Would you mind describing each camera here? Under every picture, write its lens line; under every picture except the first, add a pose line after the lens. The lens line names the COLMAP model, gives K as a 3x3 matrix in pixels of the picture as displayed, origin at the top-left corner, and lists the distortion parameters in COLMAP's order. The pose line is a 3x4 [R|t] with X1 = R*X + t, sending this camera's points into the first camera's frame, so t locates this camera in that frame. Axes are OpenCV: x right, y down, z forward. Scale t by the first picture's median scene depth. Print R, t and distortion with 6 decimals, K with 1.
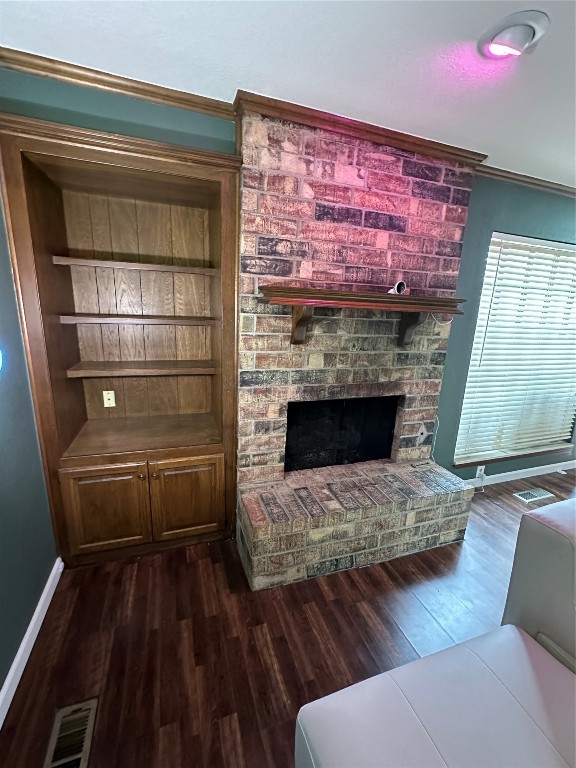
lens RADIAL K [[328.8, 0, 292.9], [0, 328.8, 383.0], [0, 0, 1]] dist [-0.003681, 0.000716]
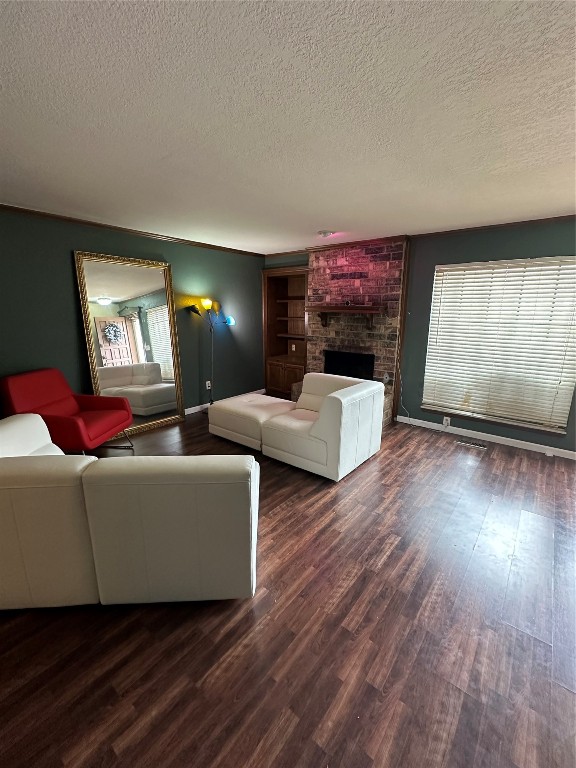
lens RADIAL K [[328.8, 0, 290.7], [0, 328.8, 378.5], [0, 0, 1]] dist [-0.003681, 0.000716]
pose [[0.526916, 0.136661, -0.838858, 2.087010], [-0.178591, 0.982756, 0.047924, 0.205944], [0.830942, 0.124560, 0.542236, -0.579778]]
